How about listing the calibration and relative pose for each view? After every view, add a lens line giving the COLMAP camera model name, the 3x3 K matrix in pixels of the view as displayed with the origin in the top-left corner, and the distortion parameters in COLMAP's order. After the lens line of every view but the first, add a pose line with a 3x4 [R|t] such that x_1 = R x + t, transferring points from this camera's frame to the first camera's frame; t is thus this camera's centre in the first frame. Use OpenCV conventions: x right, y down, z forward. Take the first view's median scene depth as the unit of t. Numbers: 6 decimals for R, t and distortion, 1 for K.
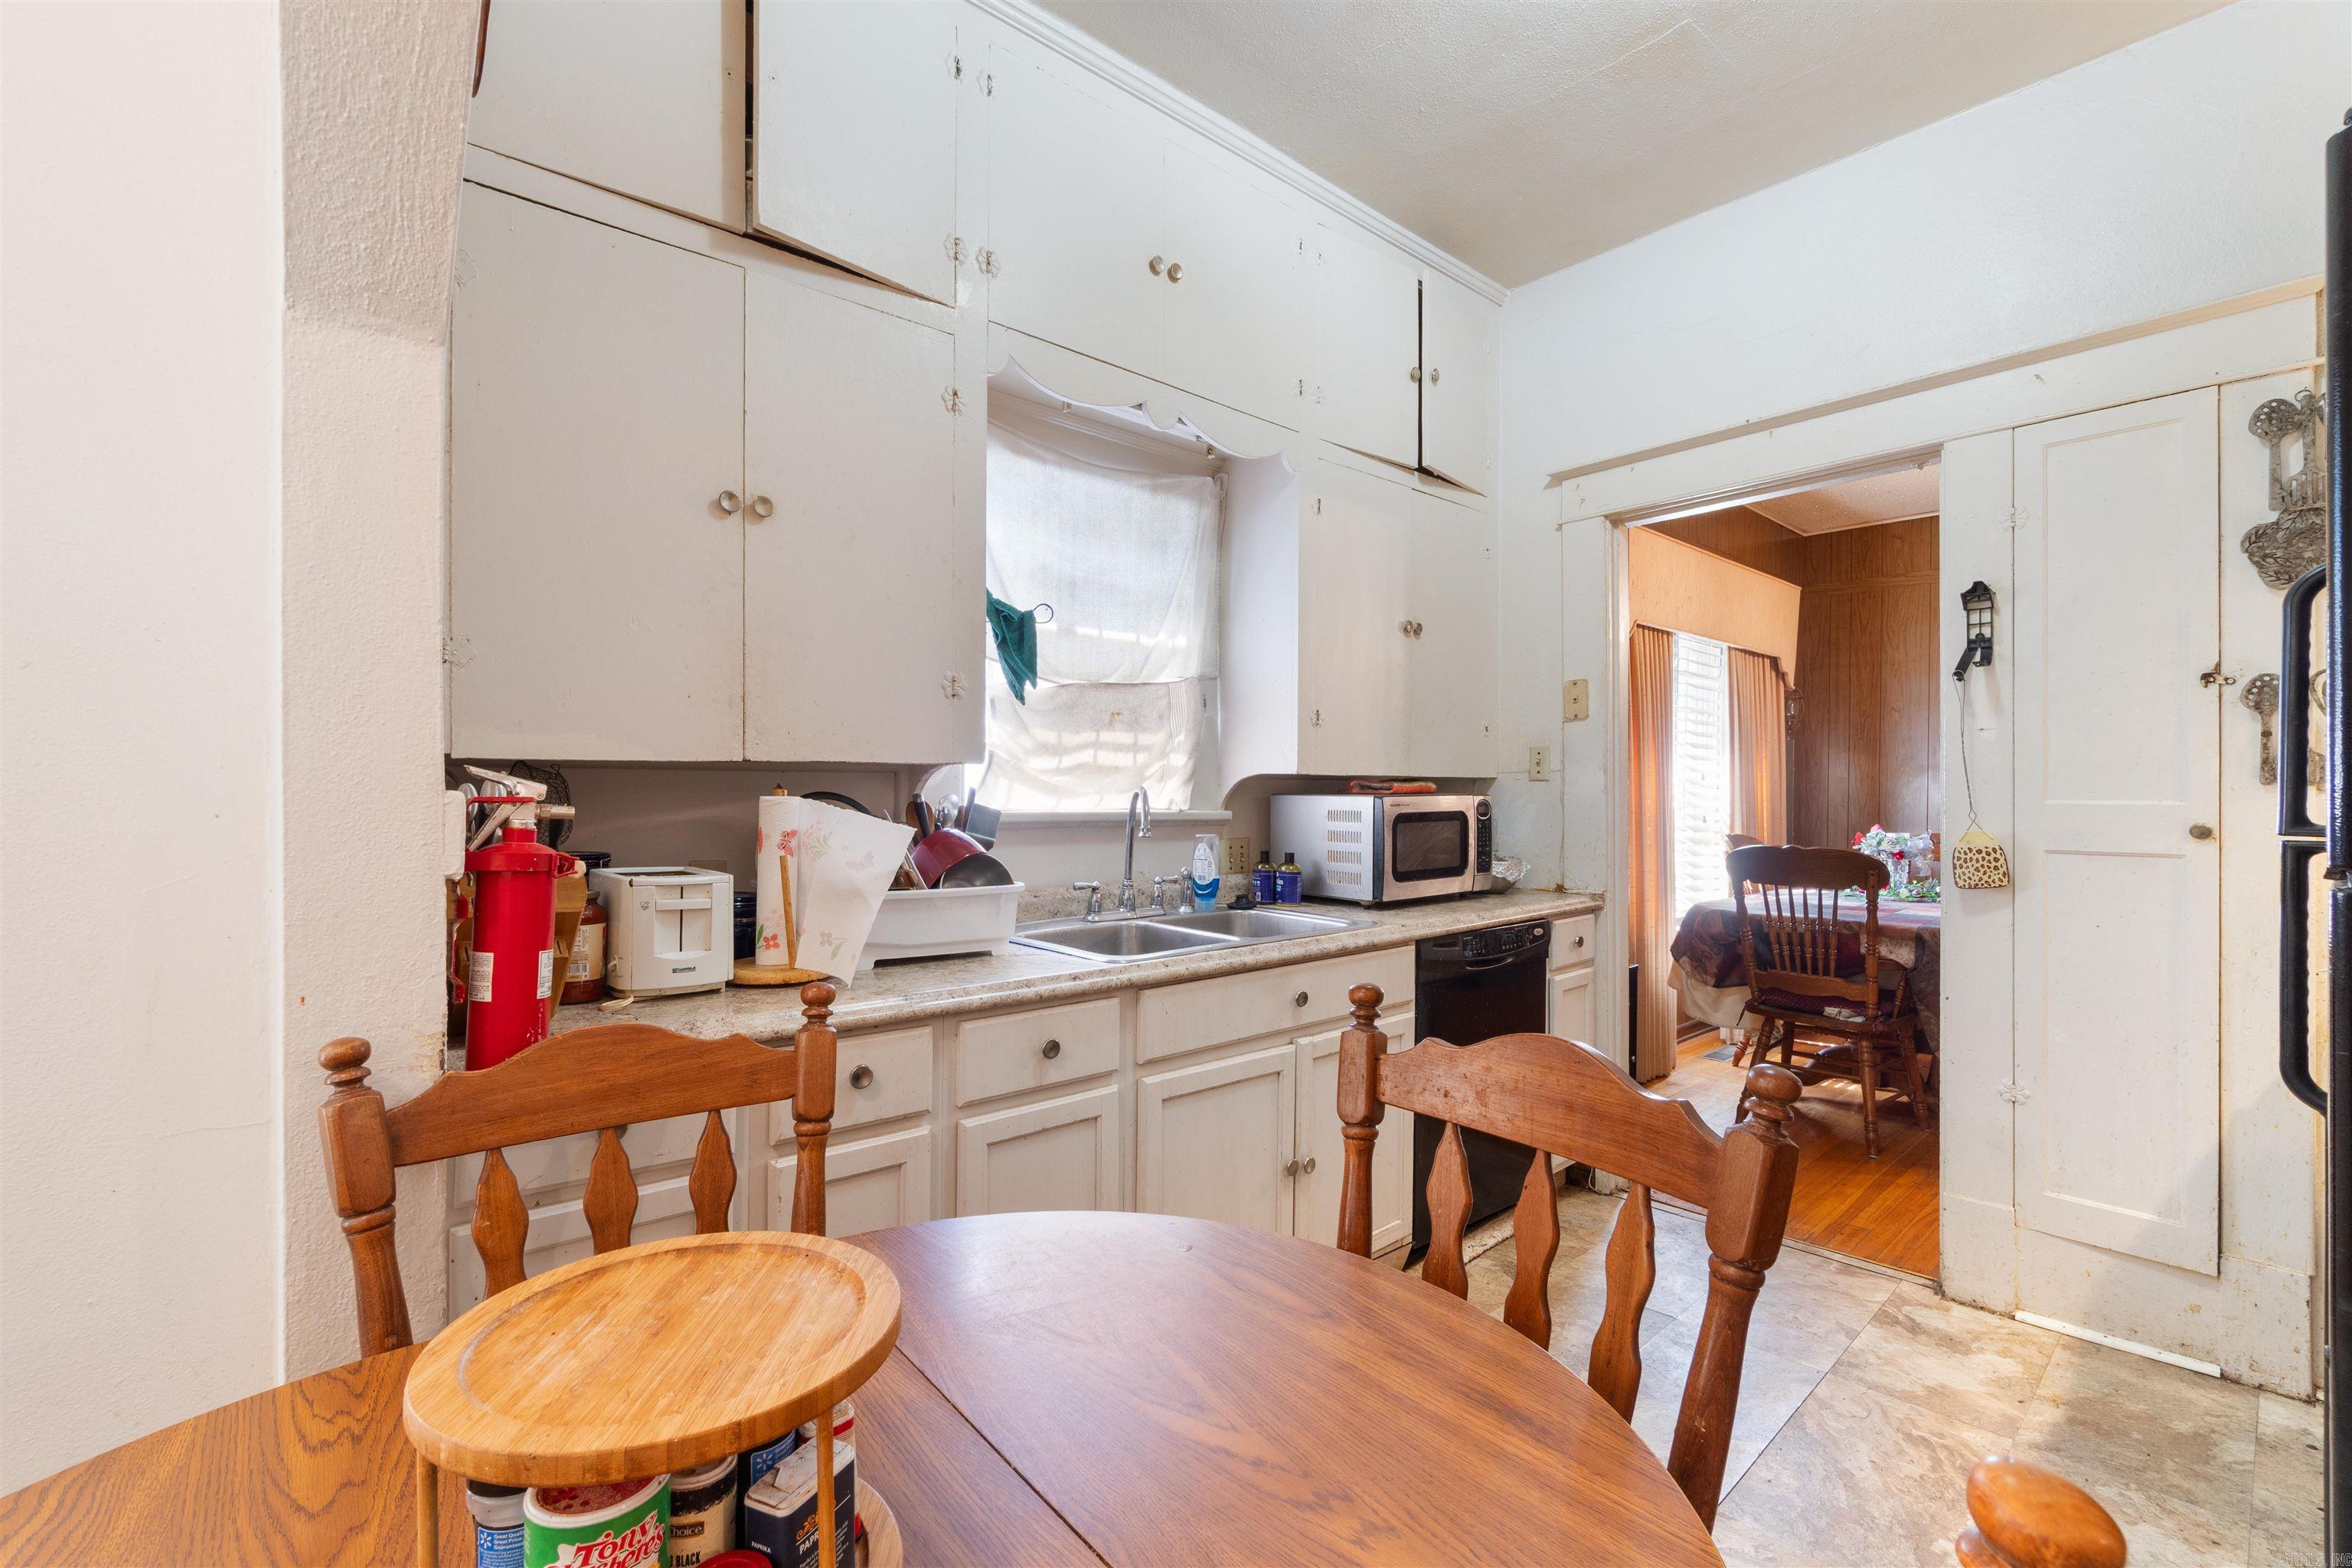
lens RADIAL K [[1035.0, 0, 1173.3], [0, 1035.0, 785.8], [0, 0, 1]] dist [0.001015, 0.000219]
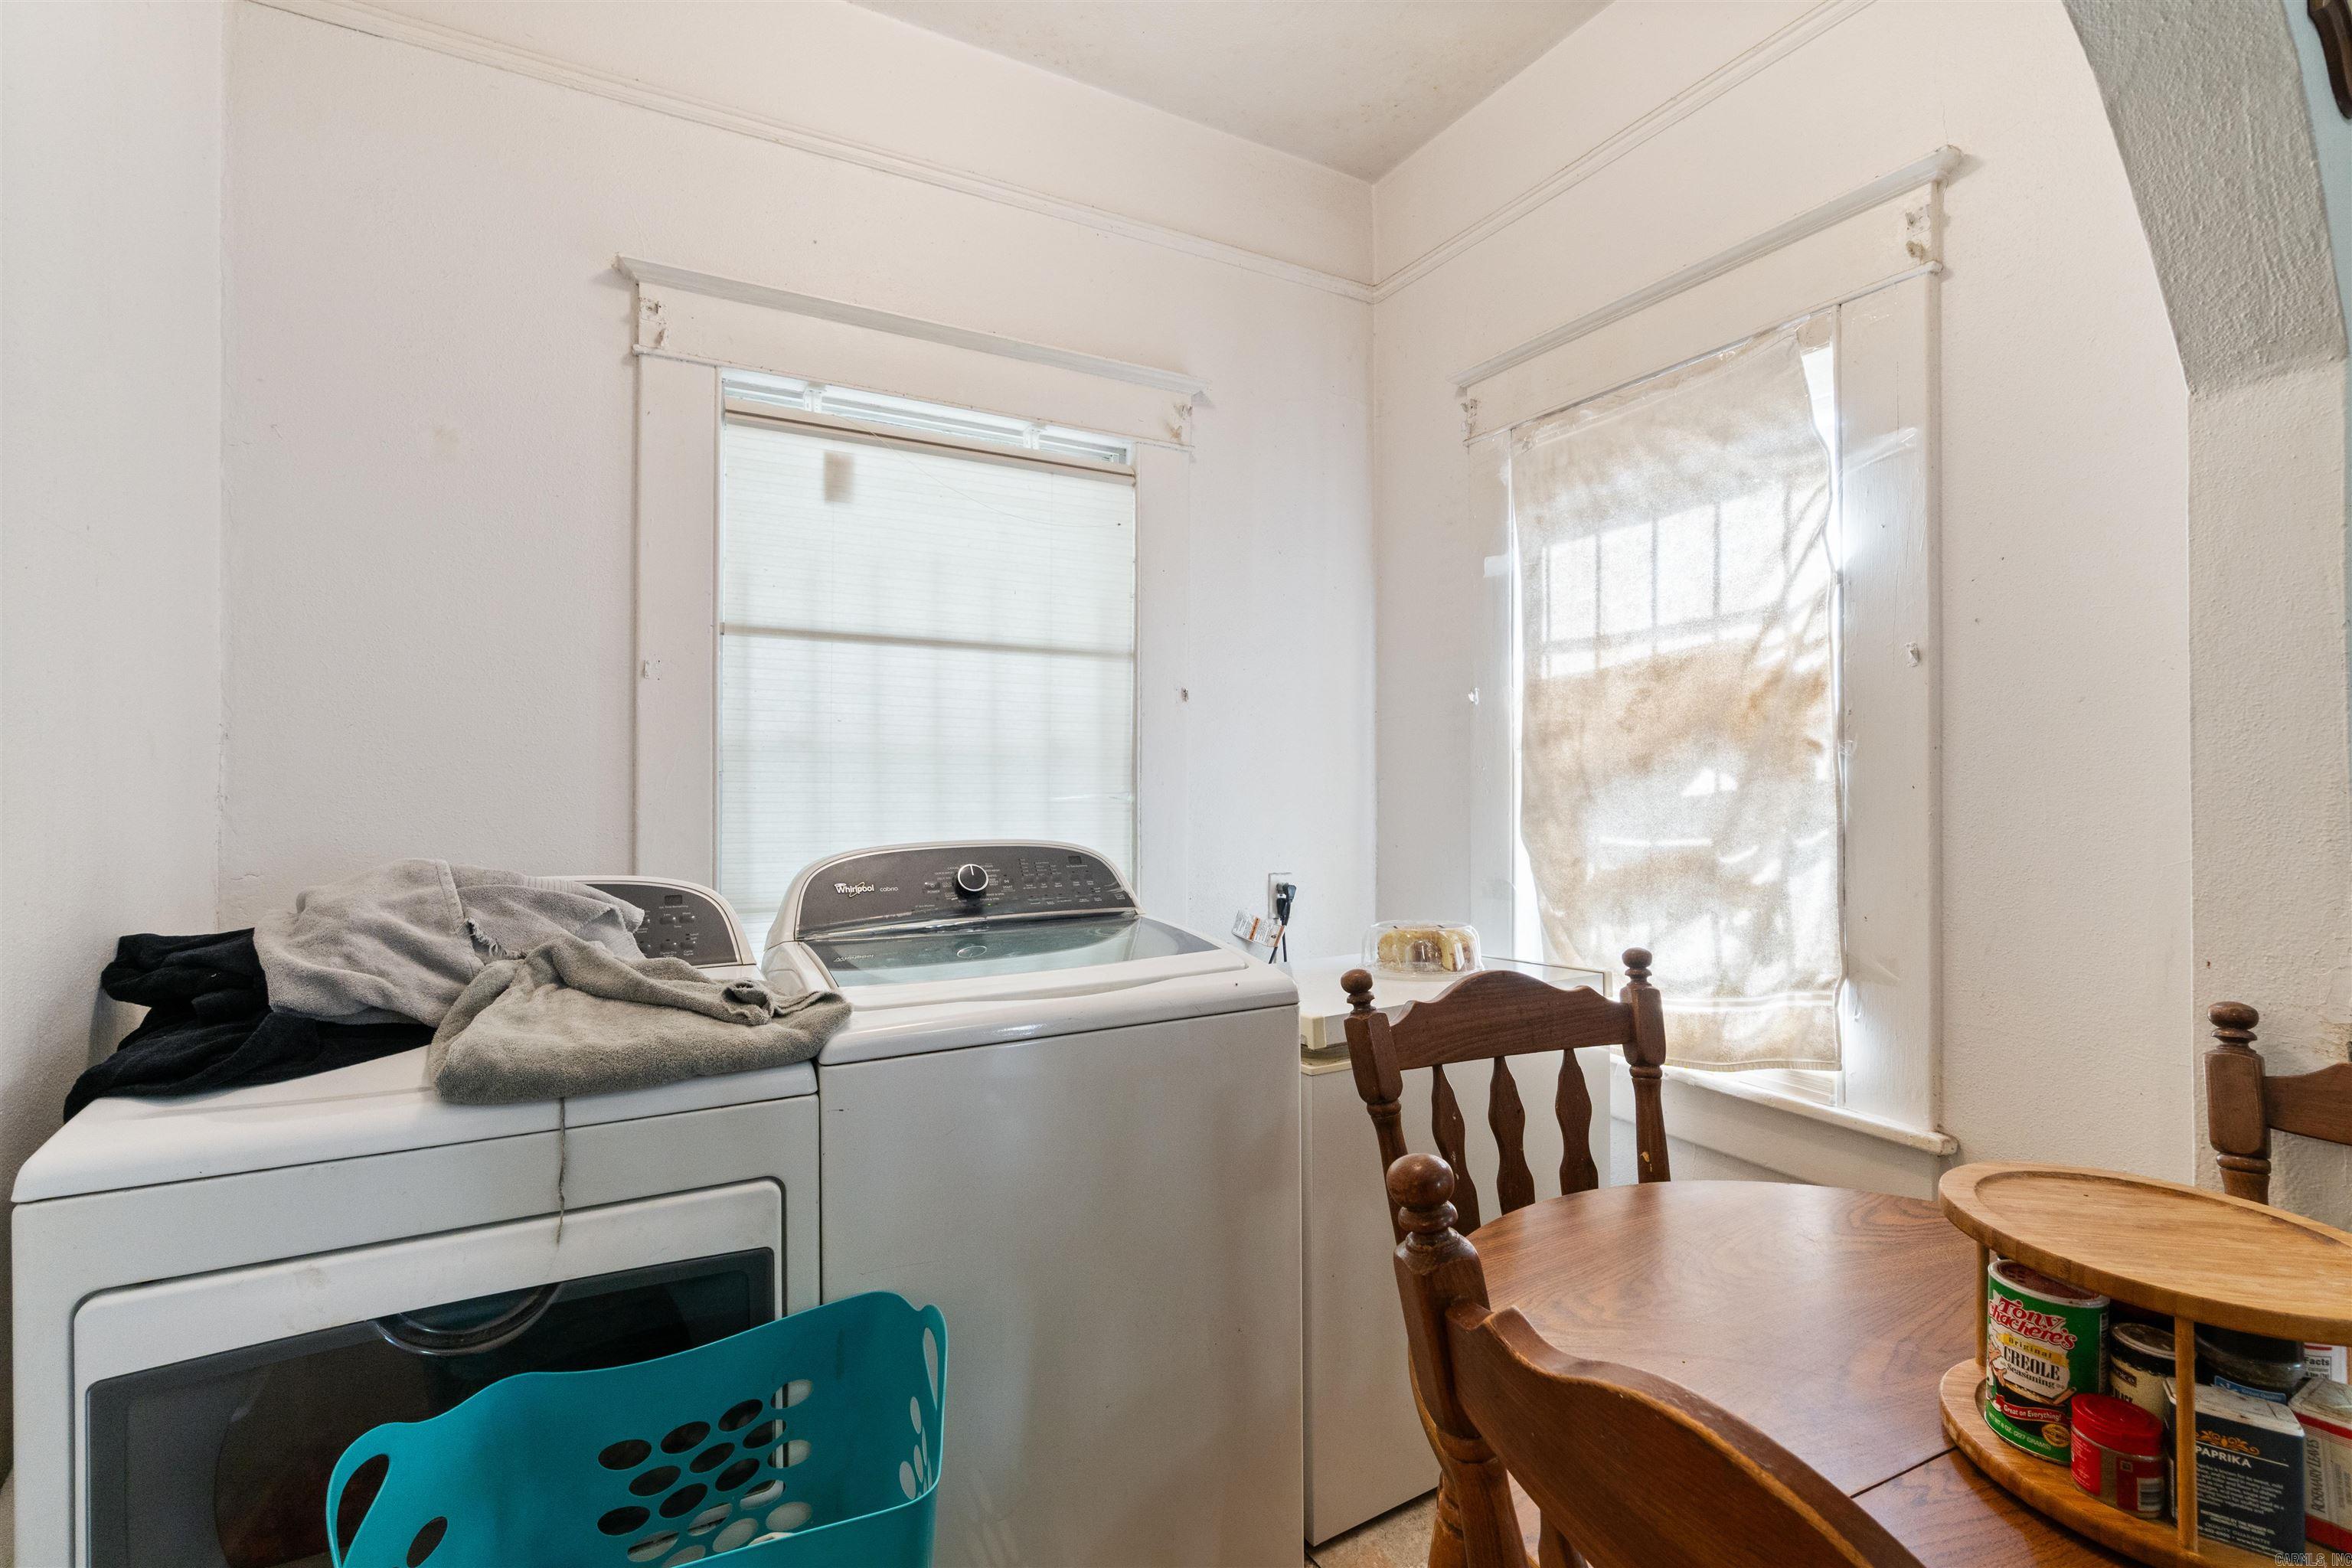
lens RADIAL K [[1035.0, 0, 1172.4], [0, 1035.0, 783.4], [0, 0, 1]] dist [0.001015, 0.000219]
pose [[-0.201856, -0.001124, -0.979415, 0.388737], [0.004633, 0.999987, -0.002102, -0.003443], [0.979404, -0.004962, -0.201848, 0.045346]]
